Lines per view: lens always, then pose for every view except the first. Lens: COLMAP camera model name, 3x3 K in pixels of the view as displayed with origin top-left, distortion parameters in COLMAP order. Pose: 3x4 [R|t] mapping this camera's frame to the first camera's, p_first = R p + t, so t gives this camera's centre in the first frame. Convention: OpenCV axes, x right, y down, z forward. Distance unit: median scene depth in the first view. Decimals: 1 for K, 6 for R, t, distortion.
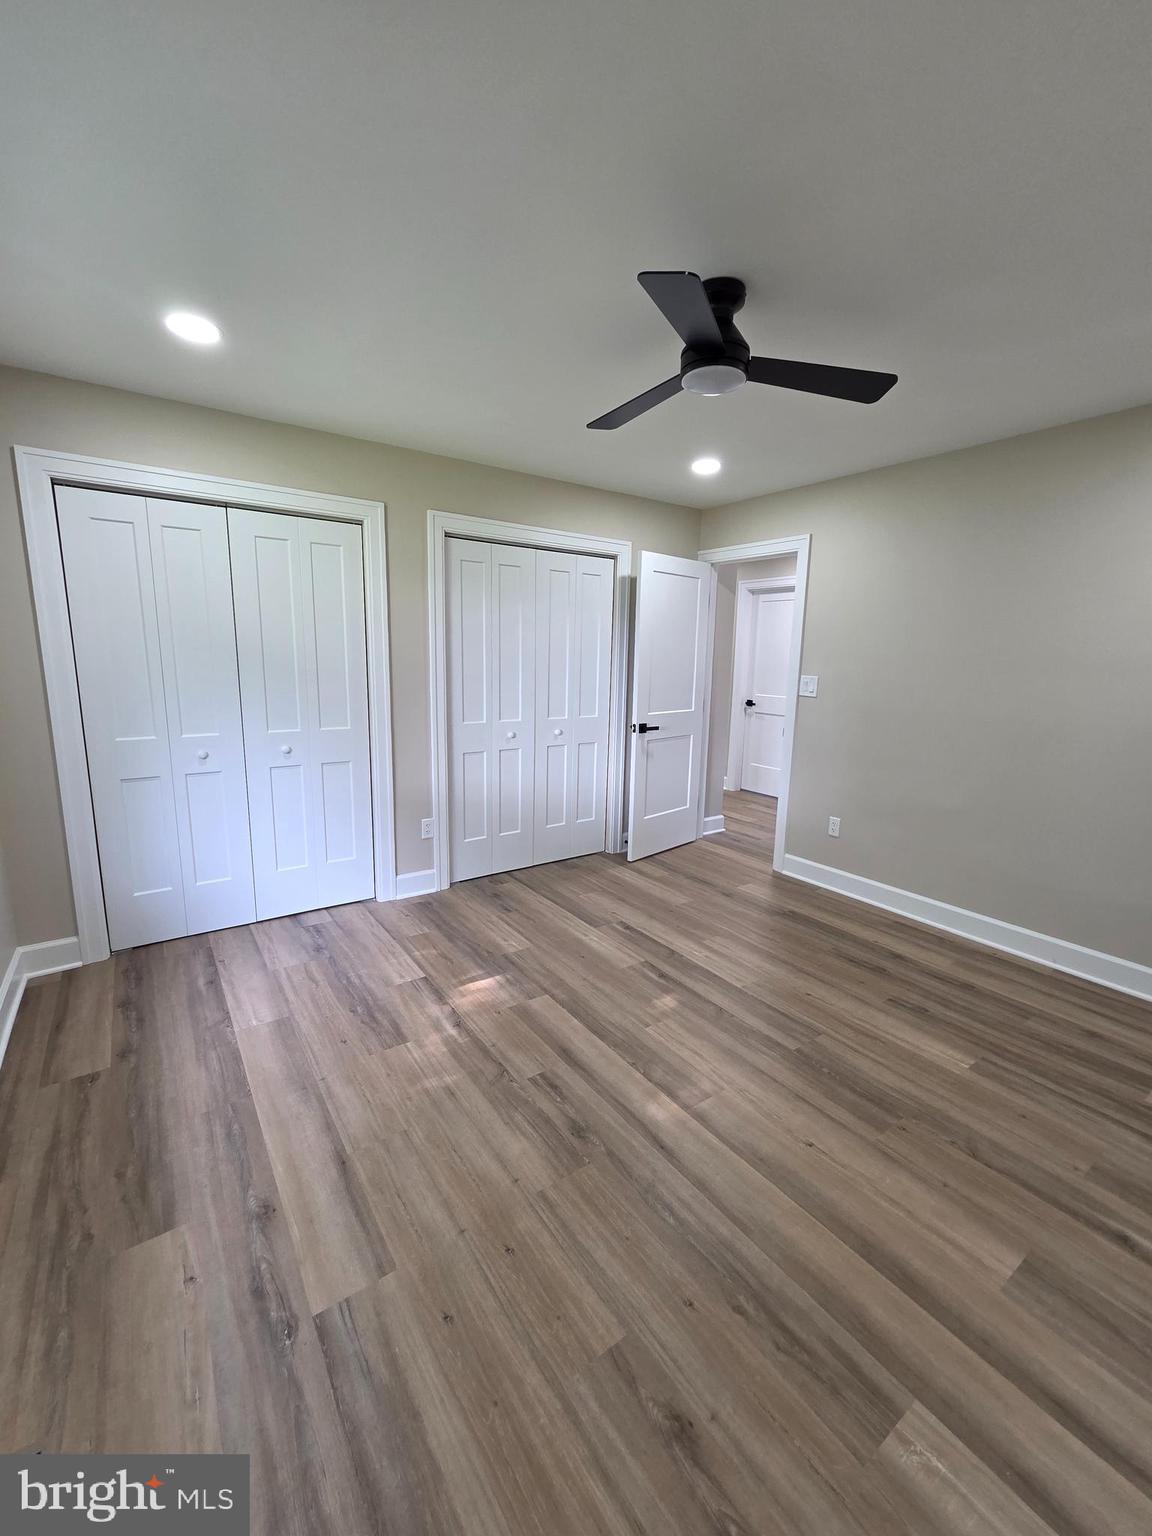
lens RADIAL K [[629.1, 0, 583.2], [0, 629.1, 765.8], [0, 0, 1]] dist [0.002649, -0.000088]
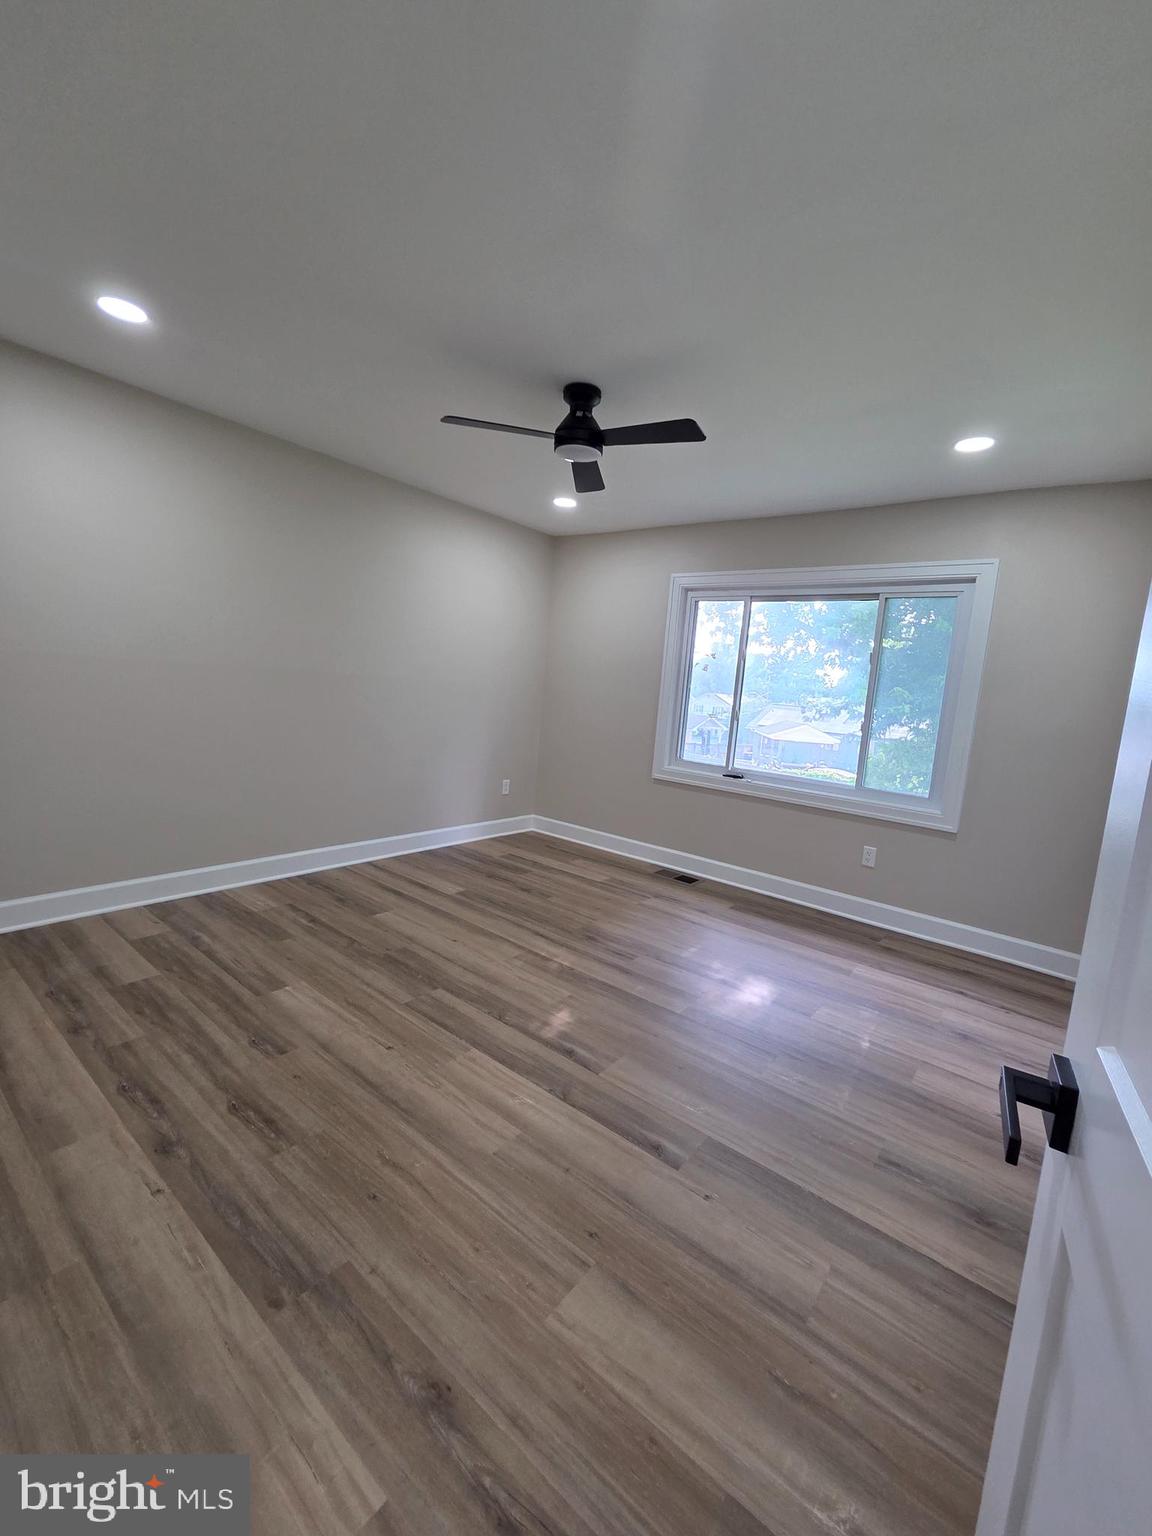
lens RADIAL K [[629.1, 0, 583.2], [0, 629.1, 765.8], [0, 0, 1]] dist [0.002649, -0.000088]
pose [[-0.953908, -0.060590, -0.293920, 0.389778], [-0.148499, 0.946395, 0.286852, -0.251675], [0.260784, 0.317277, -0.911772, 1.728722]]
